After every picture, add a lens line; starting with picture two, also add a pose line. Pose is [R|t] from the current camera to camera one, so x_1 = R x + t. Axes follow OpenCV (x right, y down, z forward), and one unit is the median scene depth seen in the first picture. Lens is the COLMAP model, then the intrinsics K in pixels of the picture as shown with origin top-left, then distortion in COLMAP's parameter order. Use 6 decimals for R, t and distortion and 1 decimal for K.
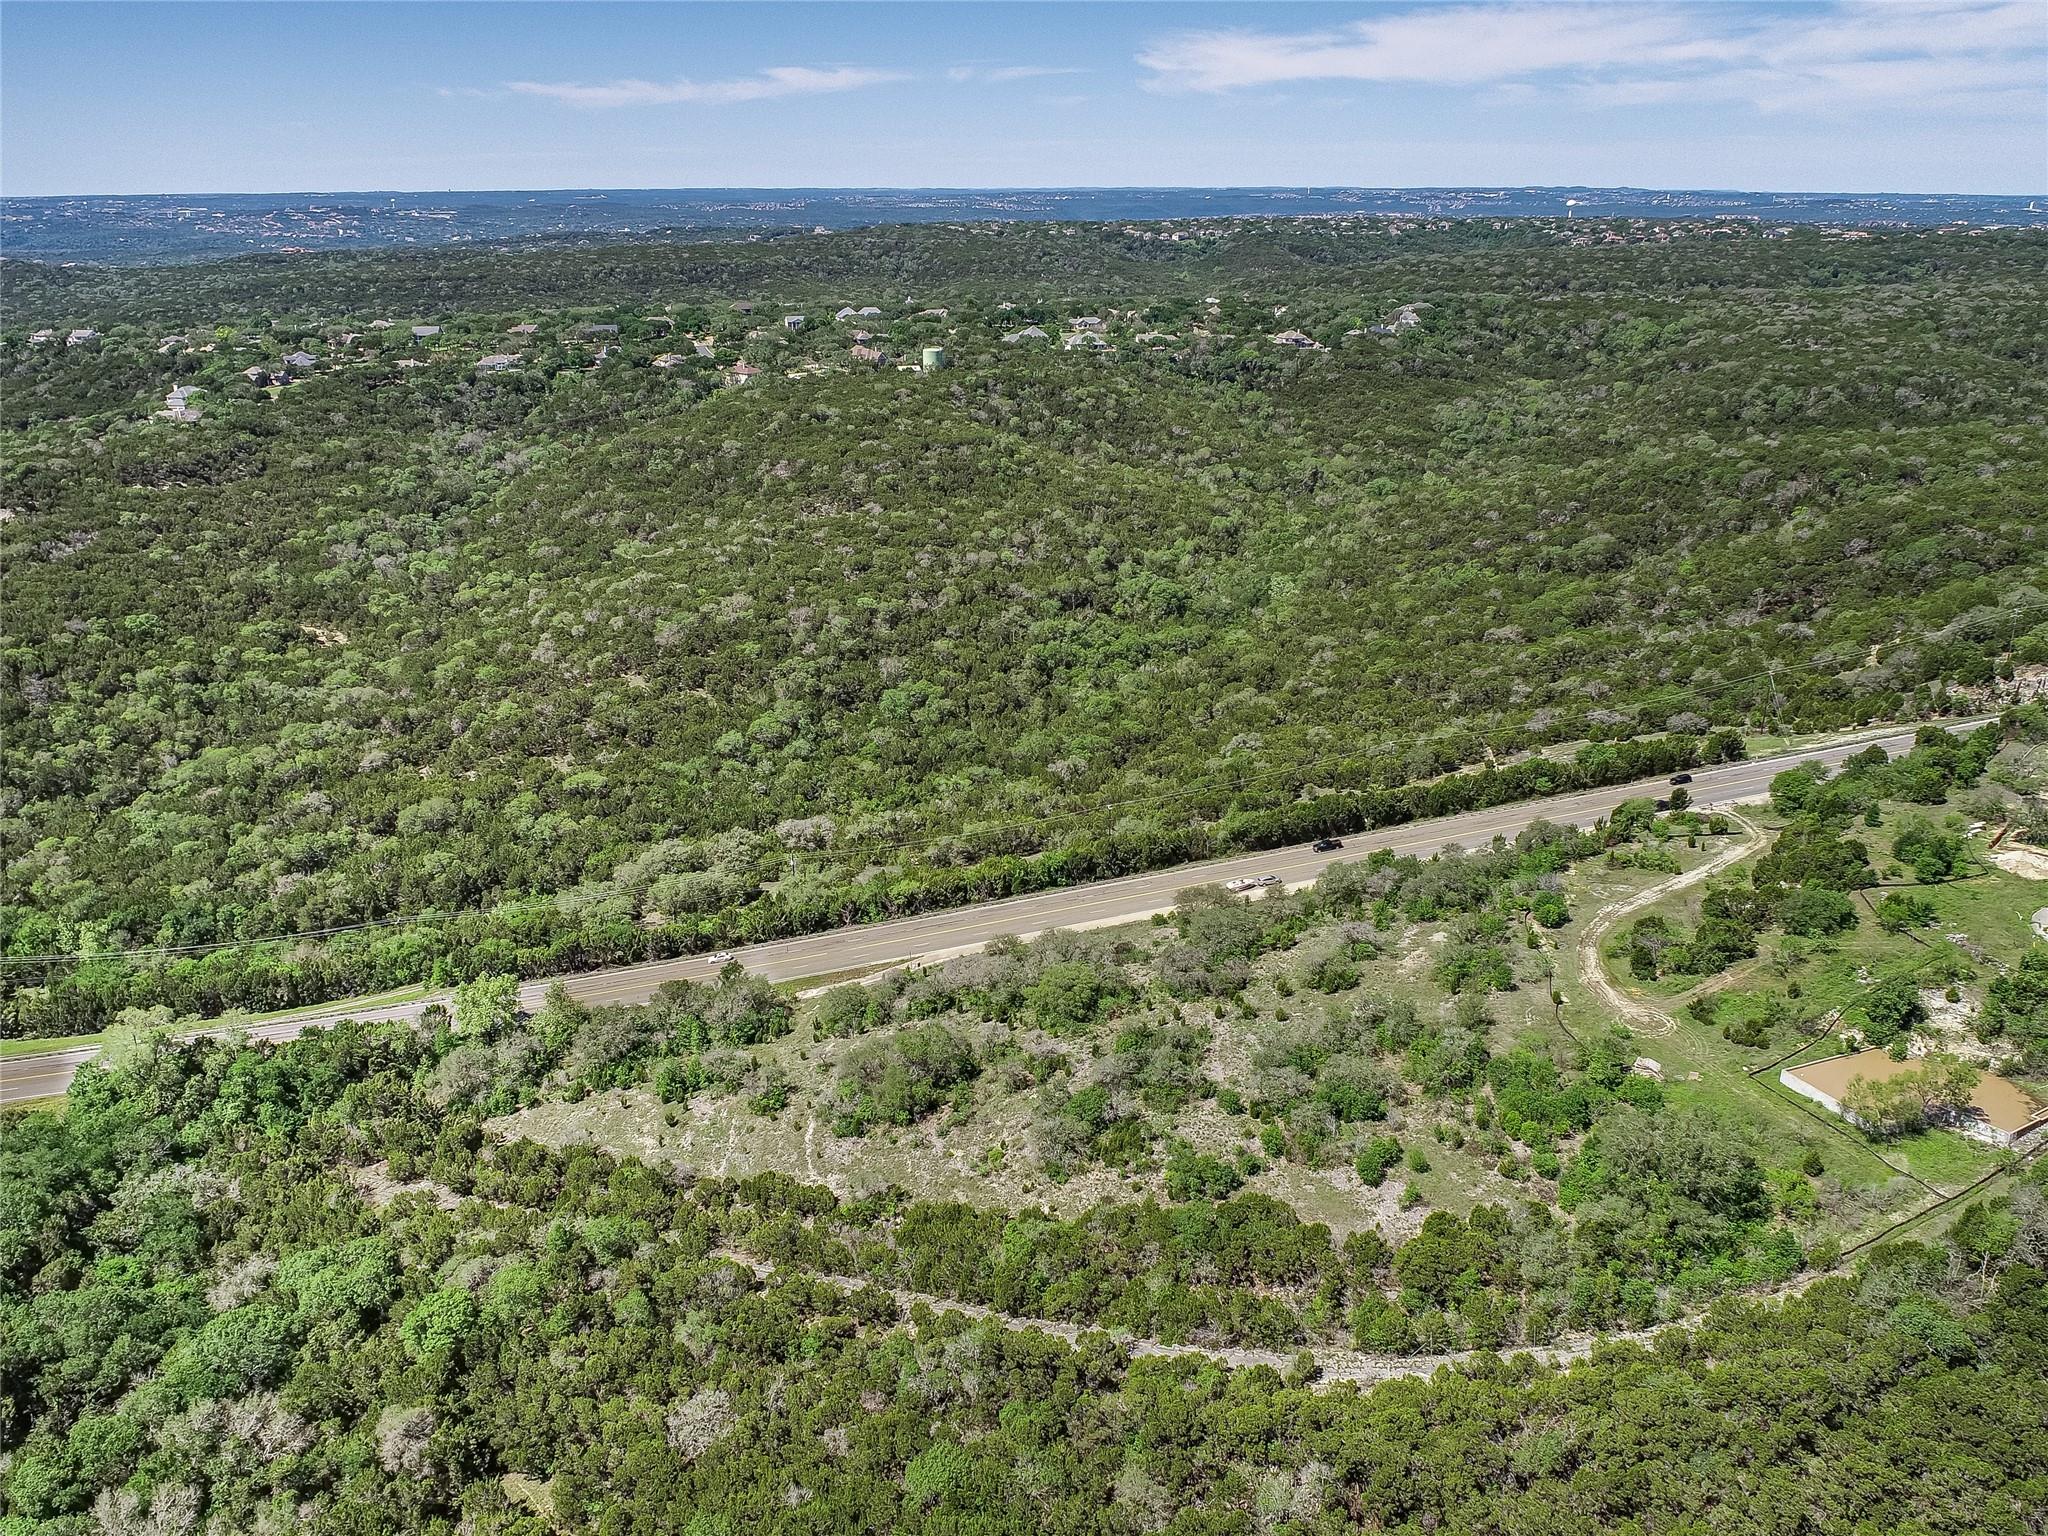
lens RADIAL K [[1634.4, 0, 997.4], [0, 1634.4, 766.3], [0, 0, 1]] dist [-0.018150, 0.008860]
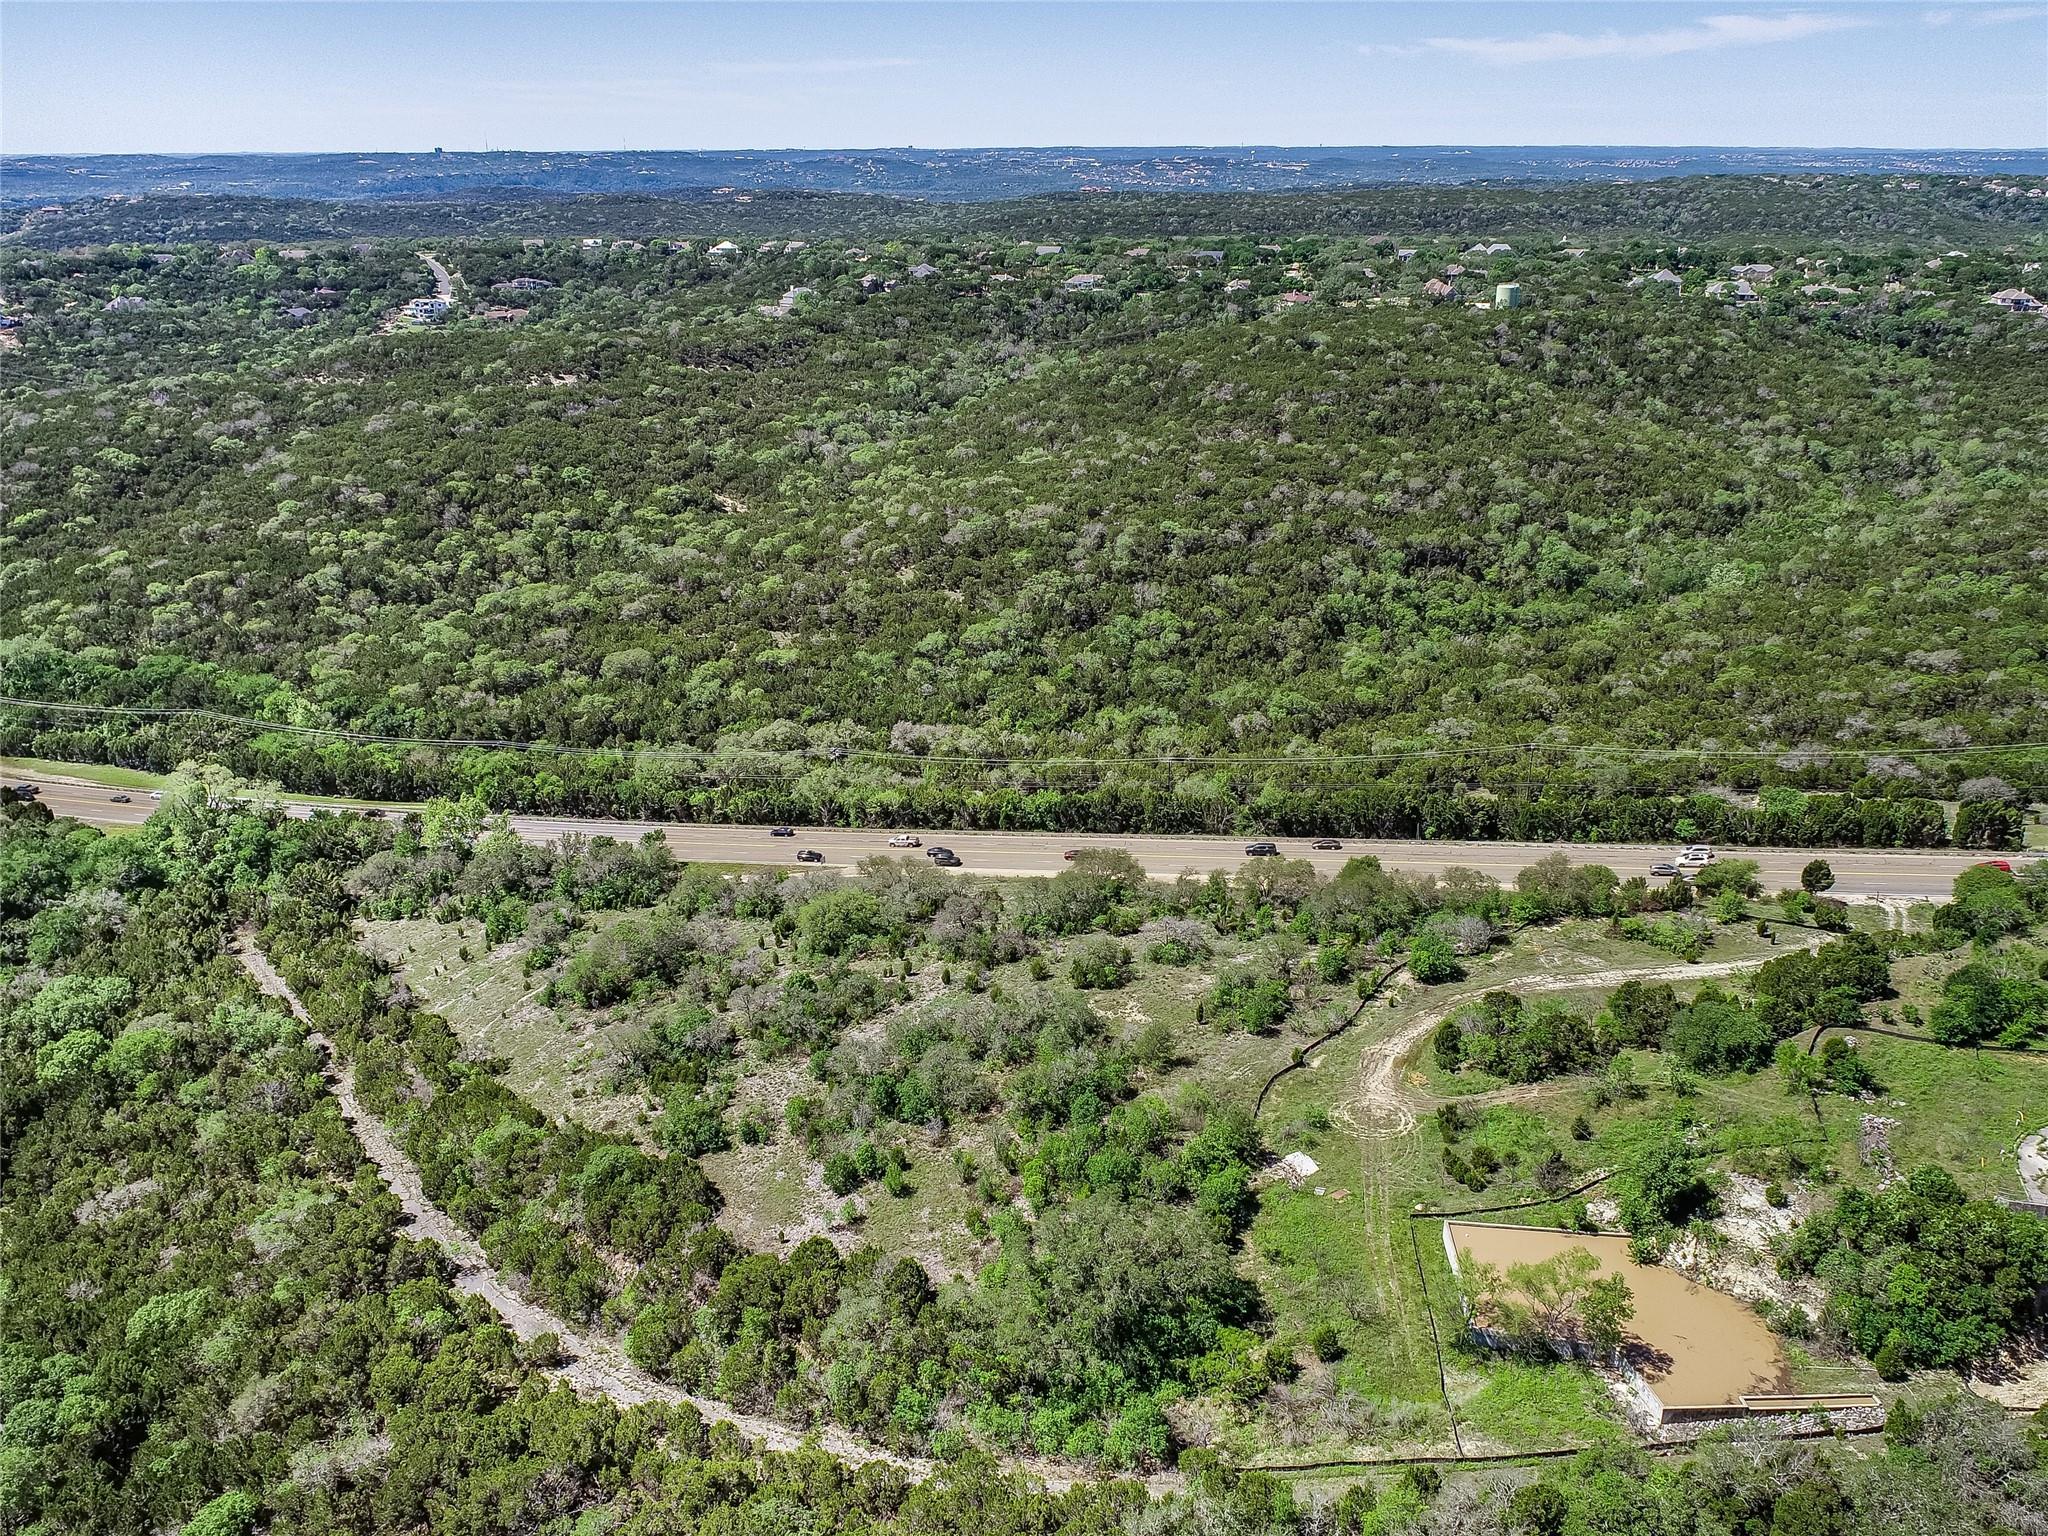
lens RADIAL K [[1634.4, 0, 997.4], [0, 1634.4, 766.3], [0, 0, 1]] dist [-0.018150, 0.008860]
pose [[0.874560, 0.175436, -0.452071, 0.211473], [-0.165351, 0.984278, 0.062089, -0.005887], [0.455856, 0.020450, 0.889819, 0.101939]]
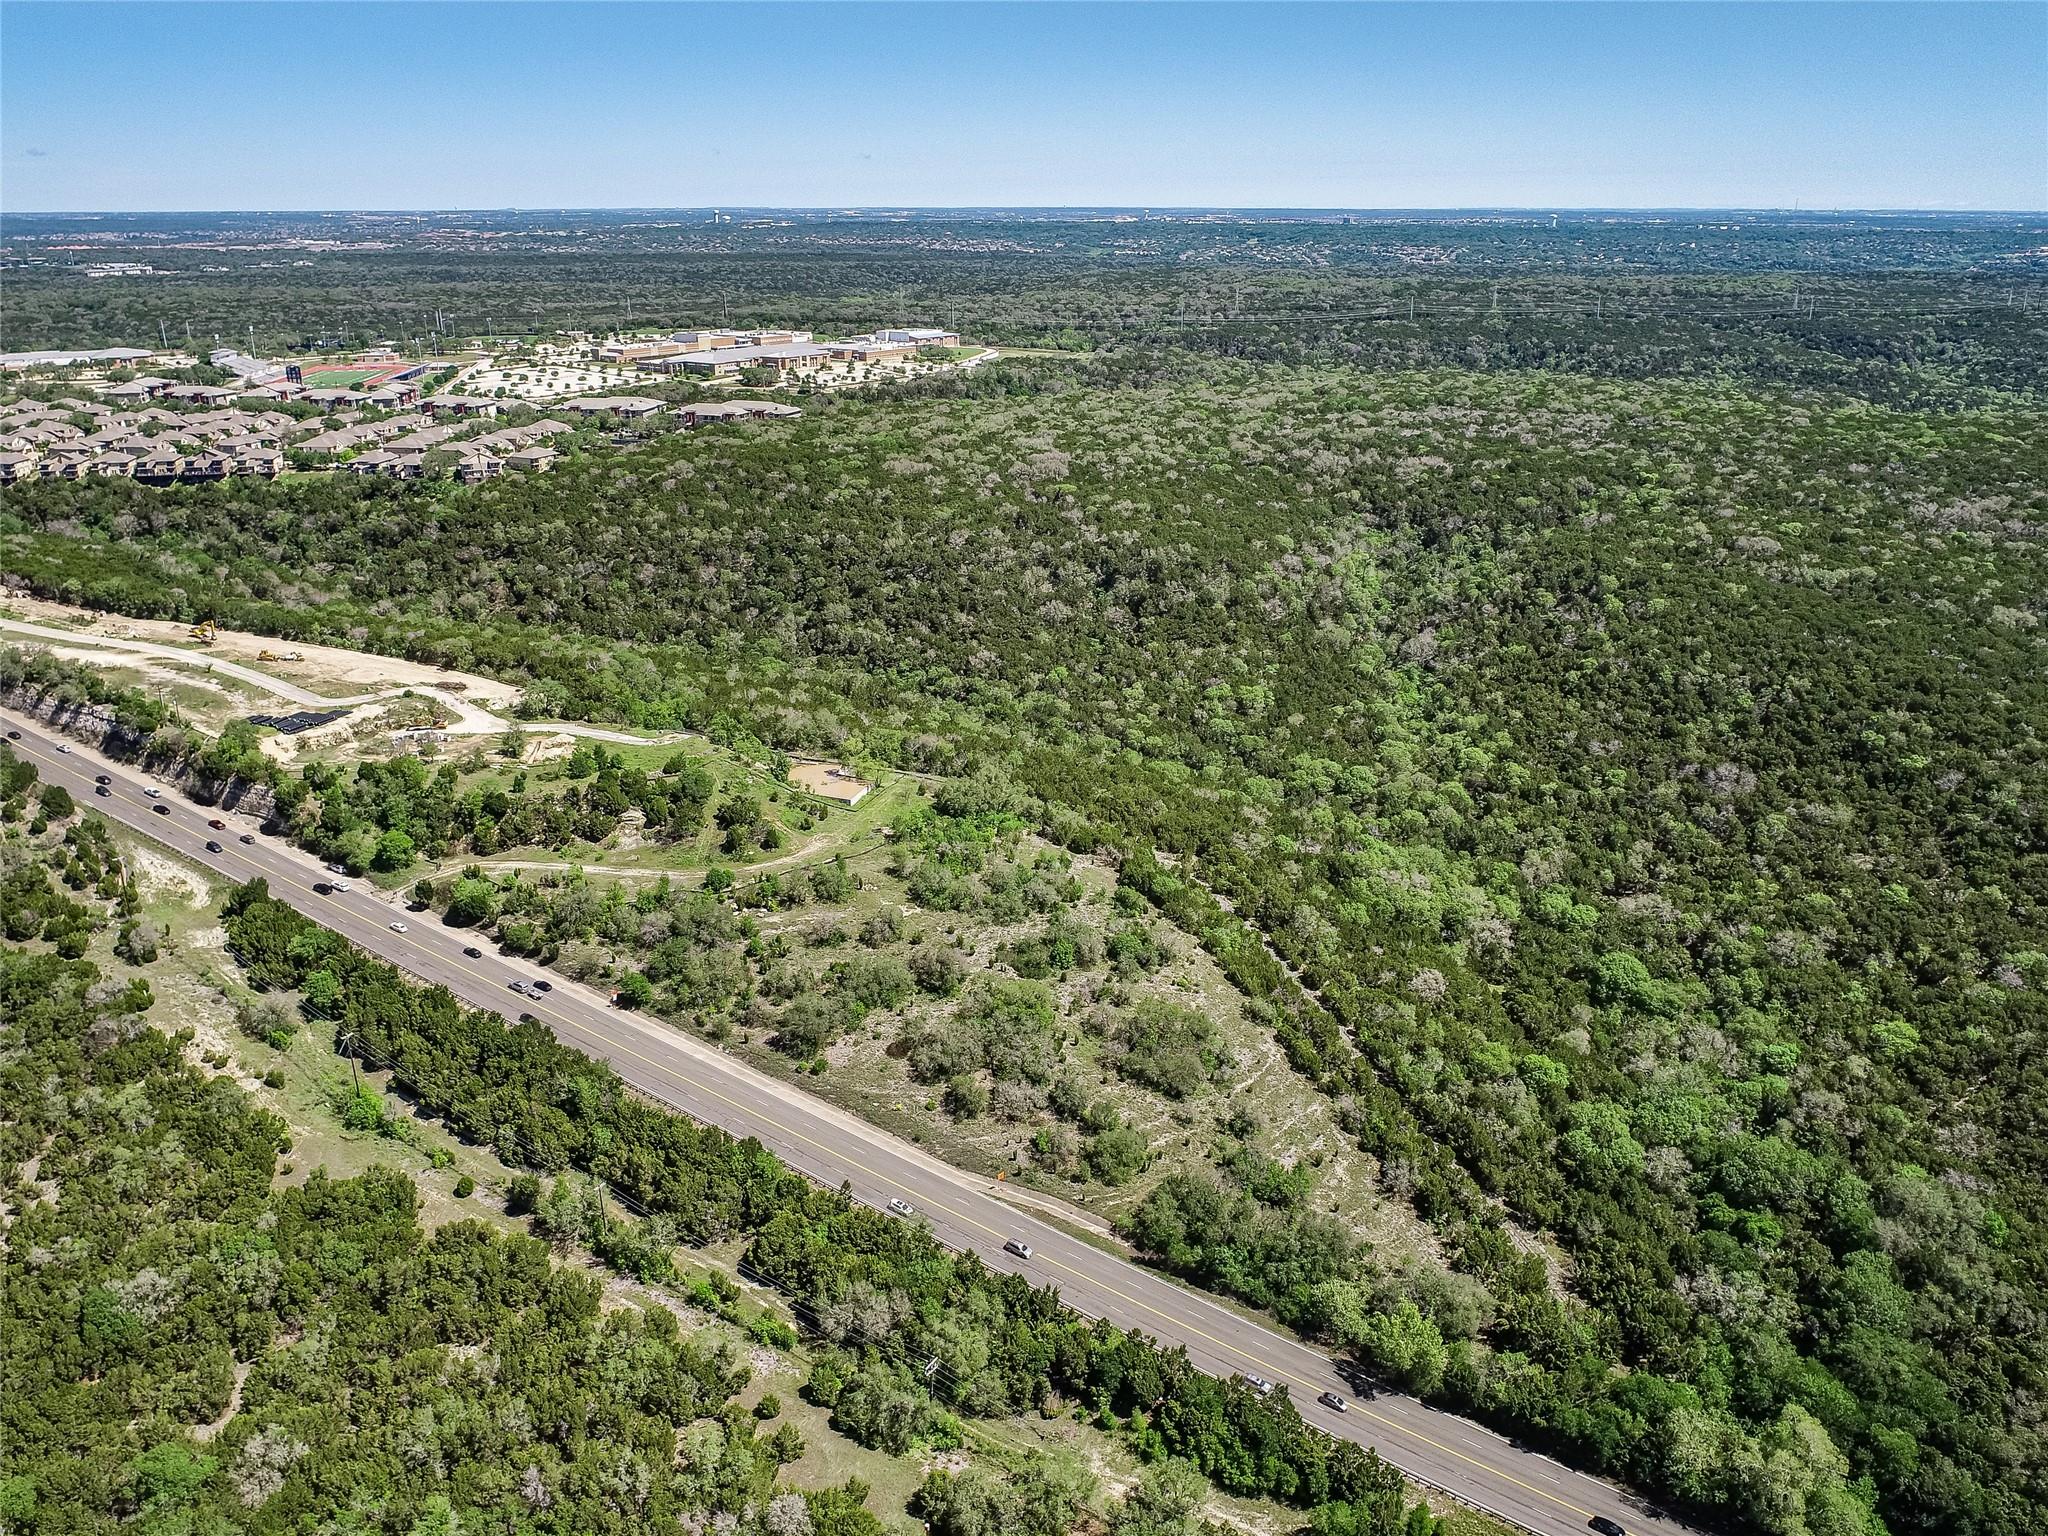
lens RADIAL K [[1634.4, 0, 997.4], [0, 1634.4, 766.3], [0, 0, 1]] dist [-0.018150, 0.008860]
pose [[-0.722234, -0.228245, 0.652903, -0.297539], [0.240584, 0.802128, 0.546543, -0.289671], [-0.648458, 0.551810, -0.524412, 0.654806]]
